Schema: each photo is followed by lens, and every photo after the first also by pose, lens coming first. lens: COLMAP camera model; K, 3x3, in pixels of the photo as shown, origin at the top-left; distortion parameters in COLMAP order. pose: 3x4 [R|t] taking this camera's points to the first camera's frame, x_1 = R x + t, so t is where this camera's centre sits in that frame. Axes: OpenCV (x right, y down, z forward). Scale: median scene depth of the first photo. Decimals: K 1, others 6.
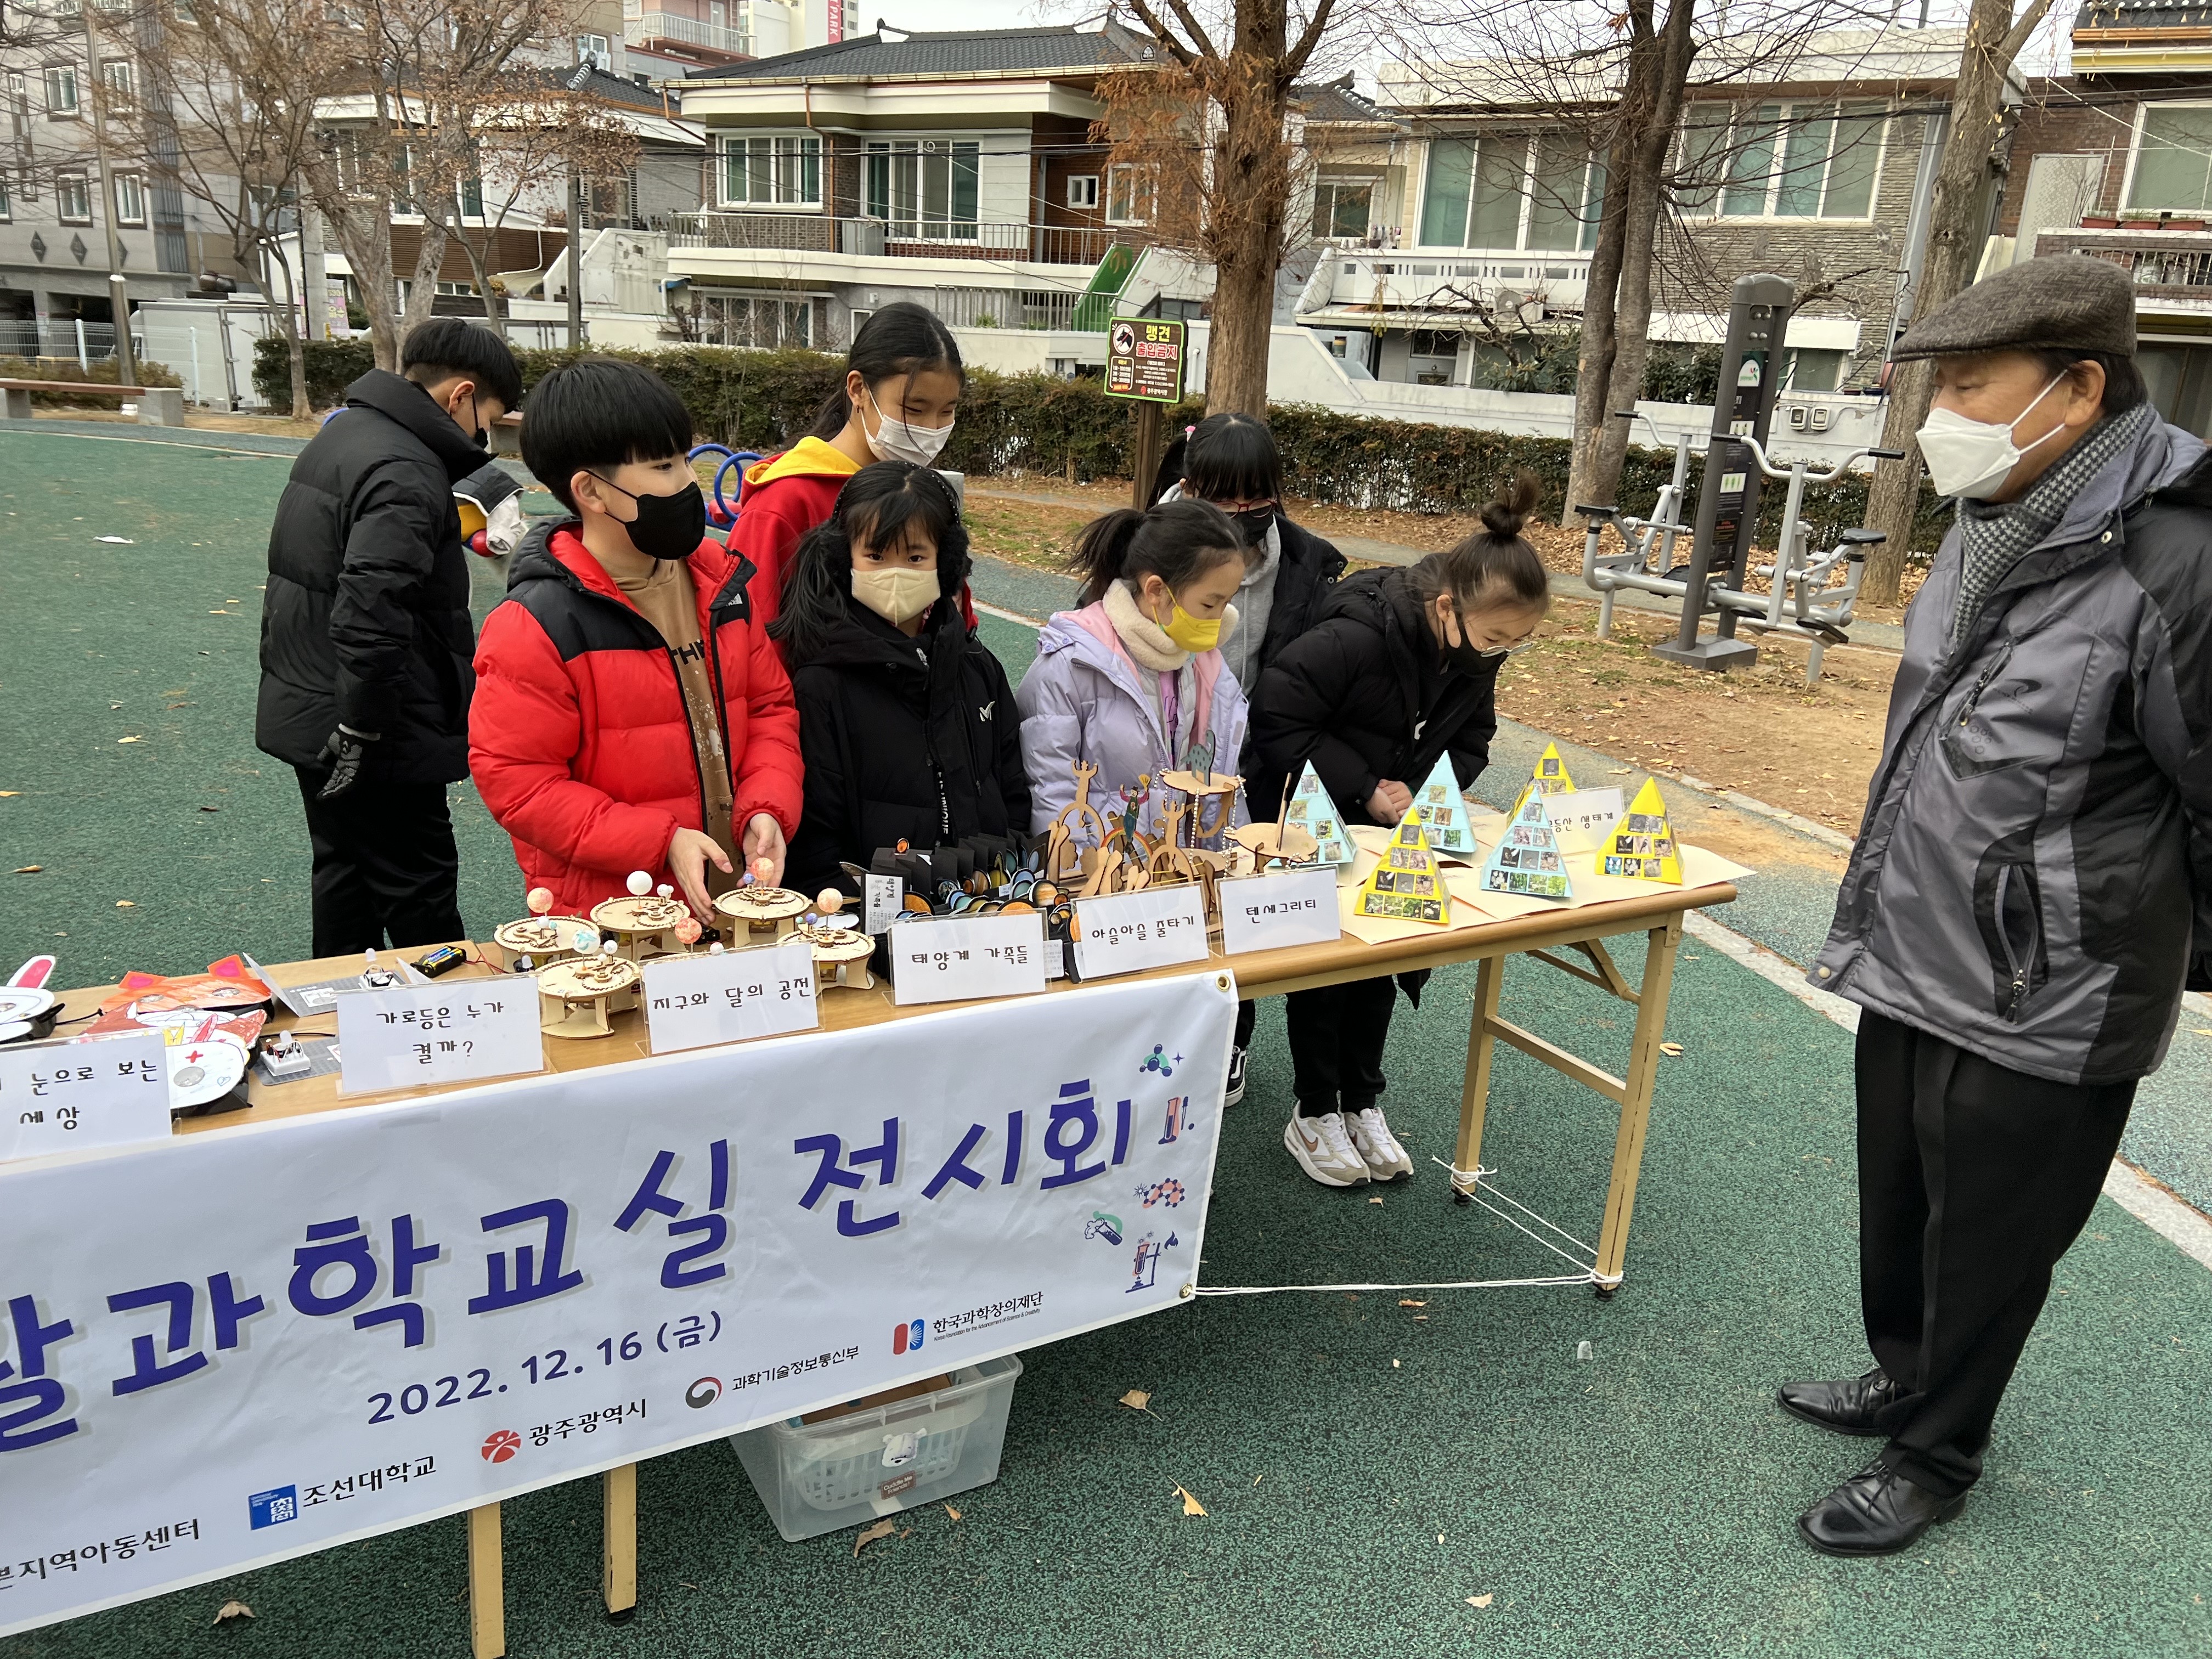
lens RADIAL K [[1706.5, 0, 1128.2], [0, 1706.5, 839.3], [0, 0, 1]] dist [0.040295, -0.050833]
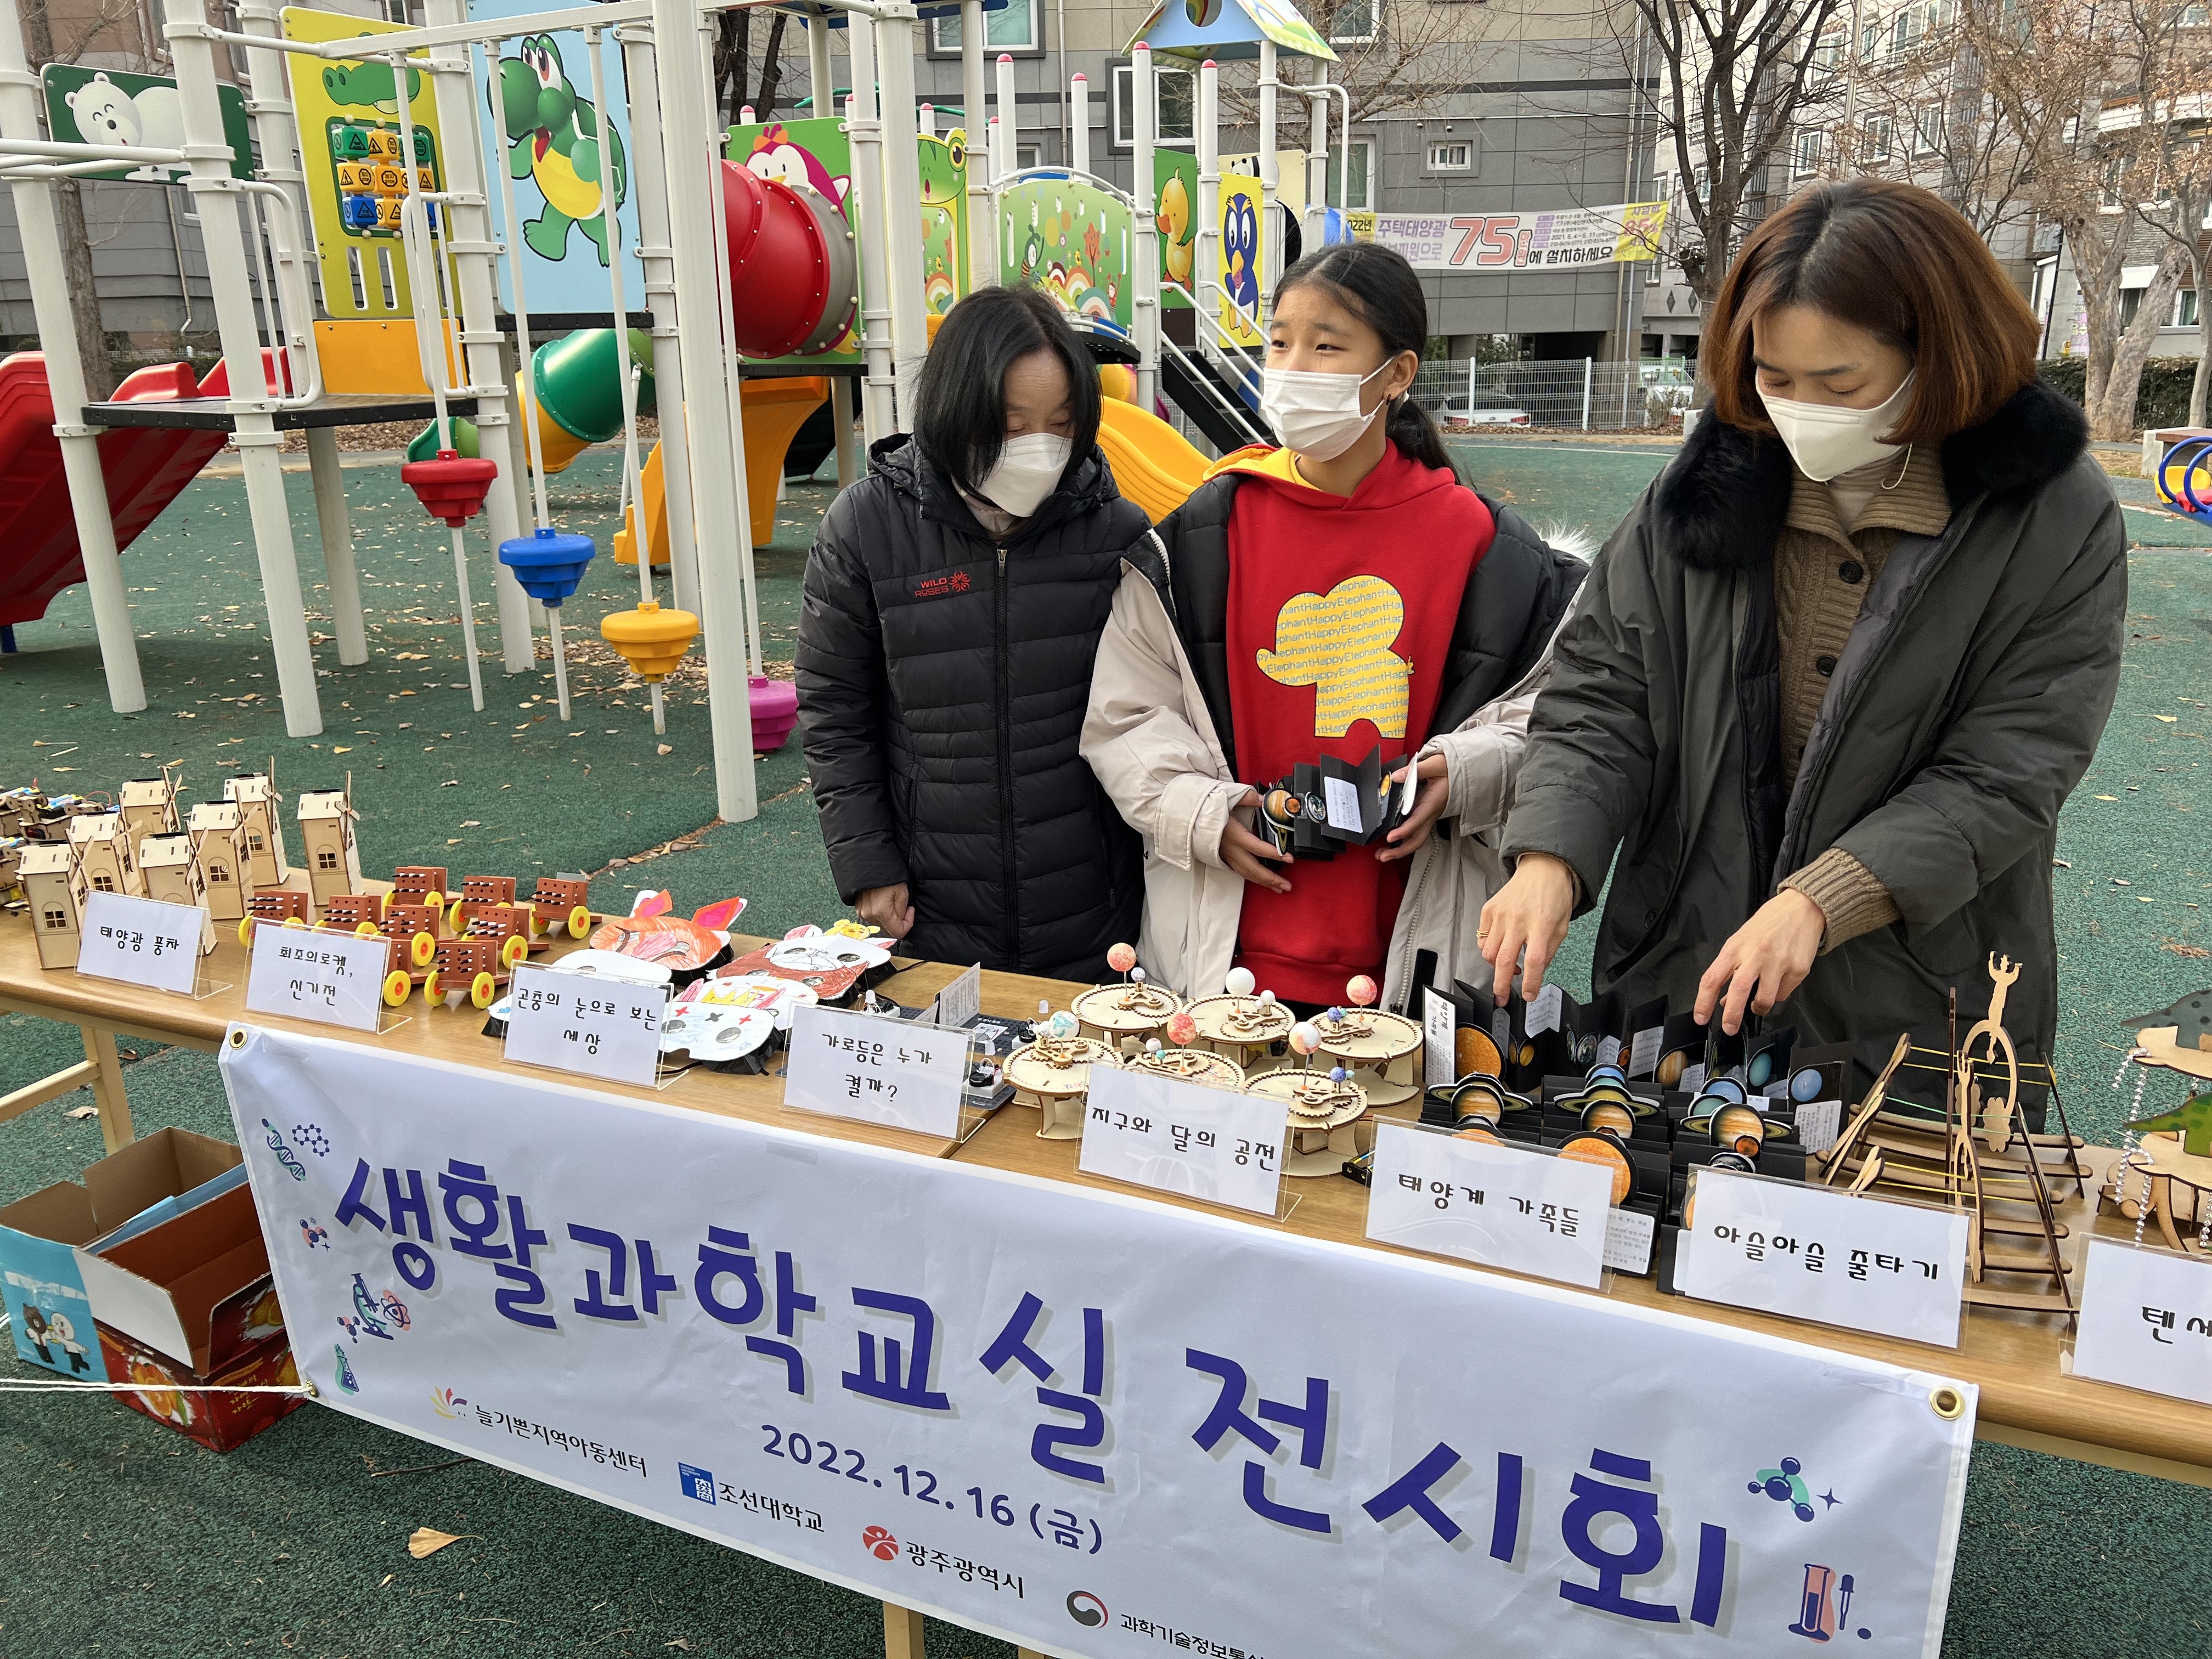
lens RADIAL K [[1706.5, 0, 1084.9], [0, 1706.5, 788.9], [0, 0, 1]] dist [0.040295, -0.050833]
pose [[0.565414, 0.150029, -0.811047, 0.281056], [-0.184798, 0.981362, 0.052704, -0.079285], [0.803839, 0.120080, 0.582601, 0.386517]]
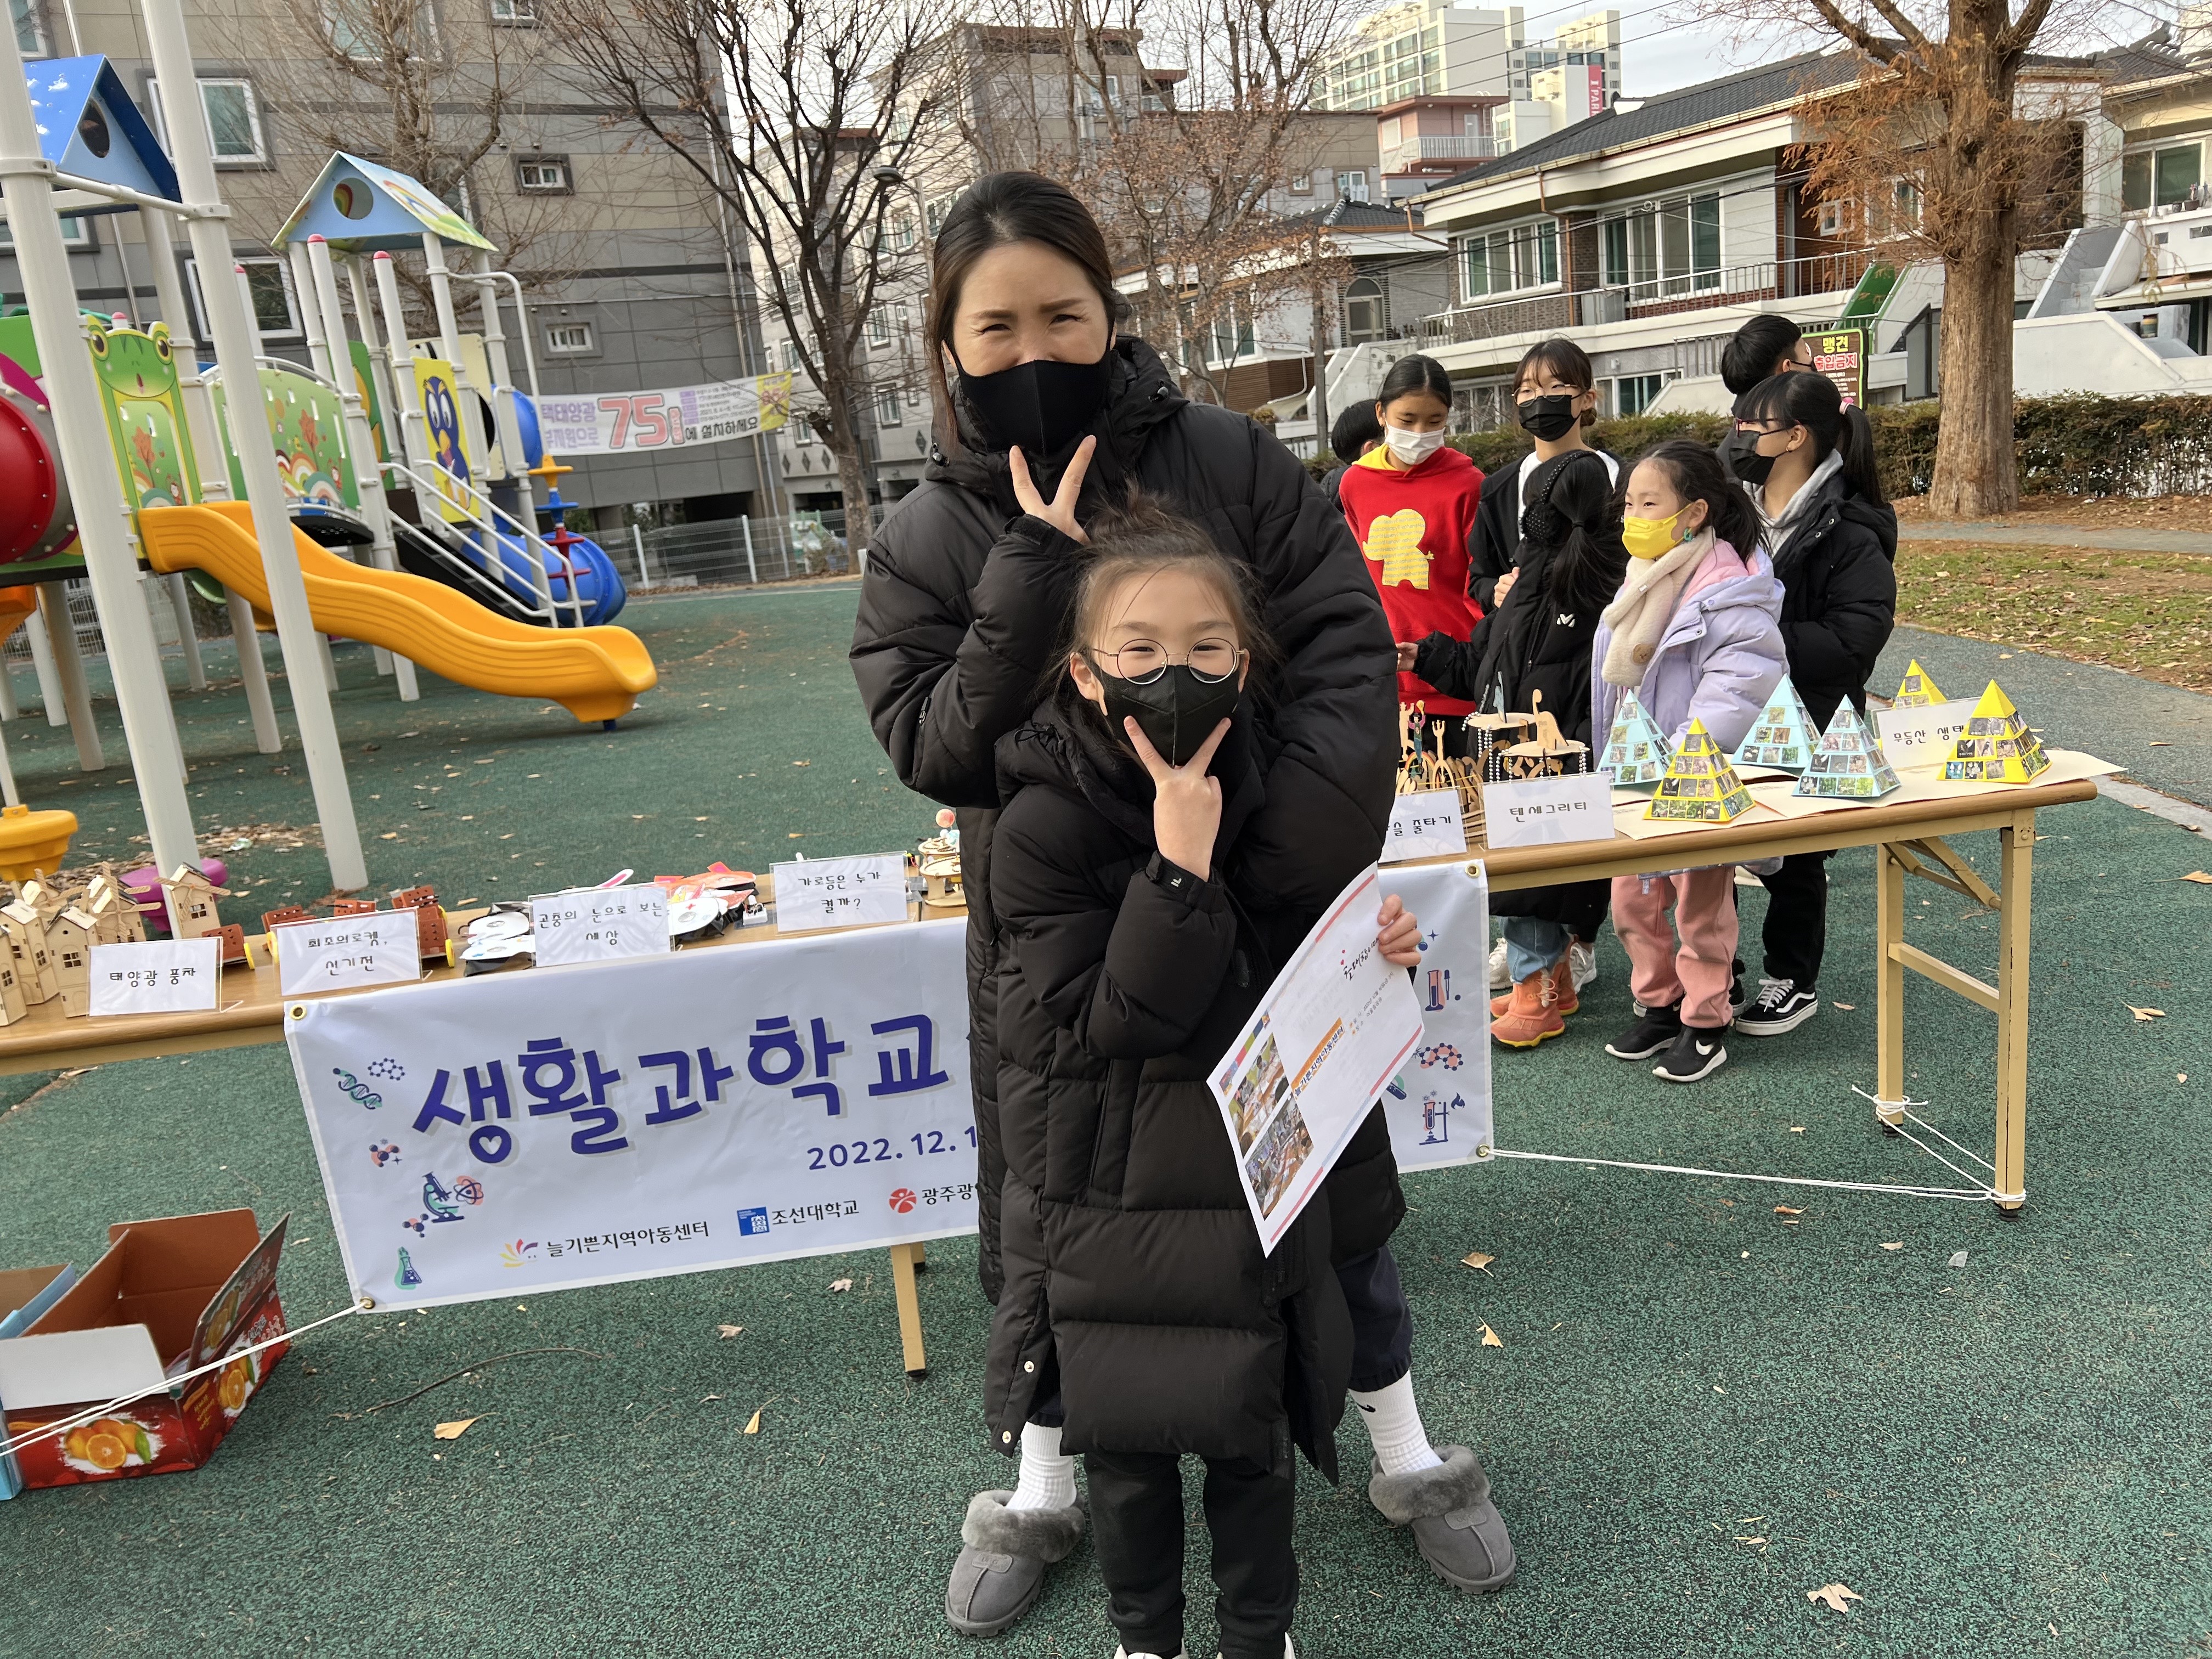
lens RADIAL K [[1706.5, 0, 1145.4], [0, 1706.5, 828.5], [0, 0, 1]] dist [0.040295, -0.050833]
pose [[0.897055, -0.051137, -0.438951, 0.328088], [0.026945, 0.997763, -0.061174, 0.108517], [0.441097, 0.043049, 0.896426, -0.125377]]
